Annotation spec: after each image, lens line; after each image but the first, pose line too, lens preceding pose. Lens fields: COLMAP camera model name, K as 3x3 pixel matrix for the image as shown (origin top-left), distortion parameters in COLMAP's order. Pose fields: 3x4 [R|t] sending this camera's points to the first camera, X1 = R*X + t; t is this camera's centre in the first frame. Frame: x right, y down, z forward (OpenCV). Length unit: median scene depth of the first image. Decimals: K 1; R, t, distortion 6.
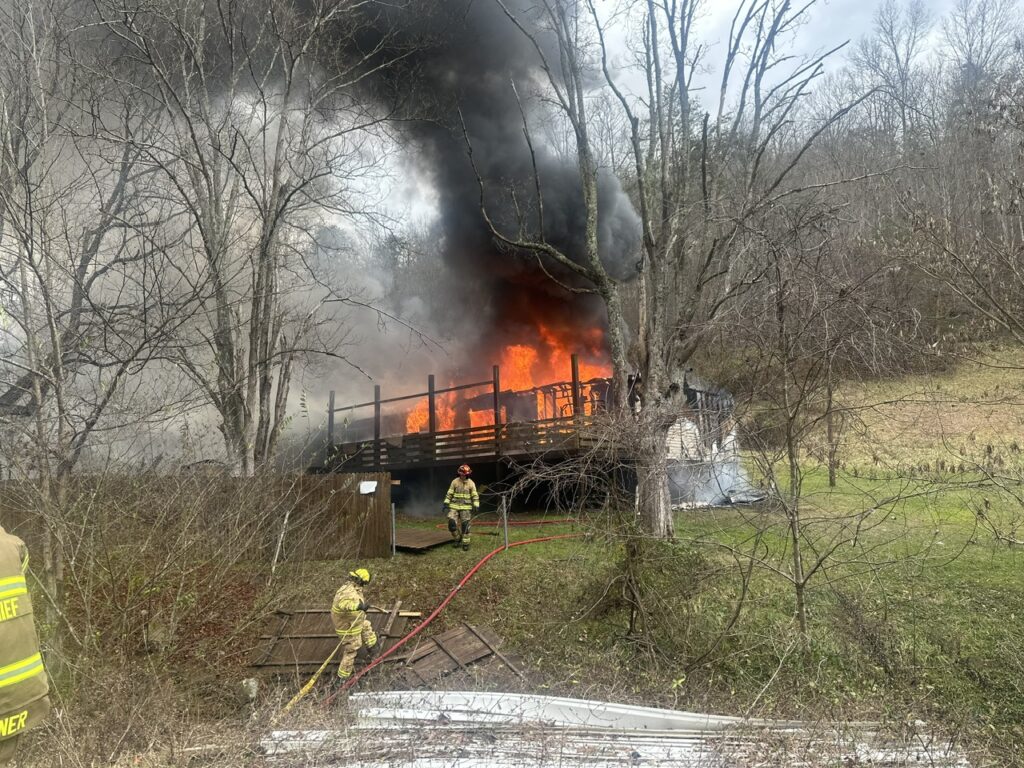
lens RADIAL K [[735.3, 0, 512.5], [0, 735.3, 390.7], [0, 0, 1]] dist [0.083087, -0.111068]
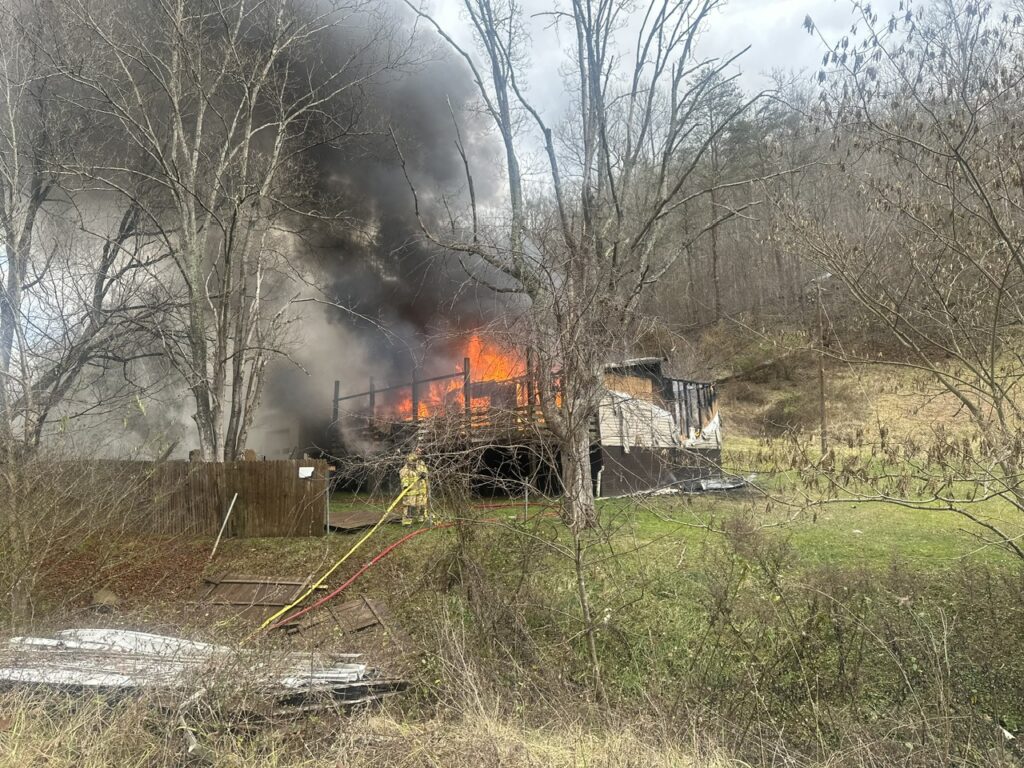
lens RADIAL K [[743.1, 0, 514.8], [0, 743.1, 369.9], [0, 0, 1]] dist [0.034671, -0.000468]
pose [[0.993714, -0.006991, -0.111728, 0.275300], [0.006005, 0.999940, -0.009166, -0.010797], [0.111785, 0.008438, 0.993697, -0.079897]]
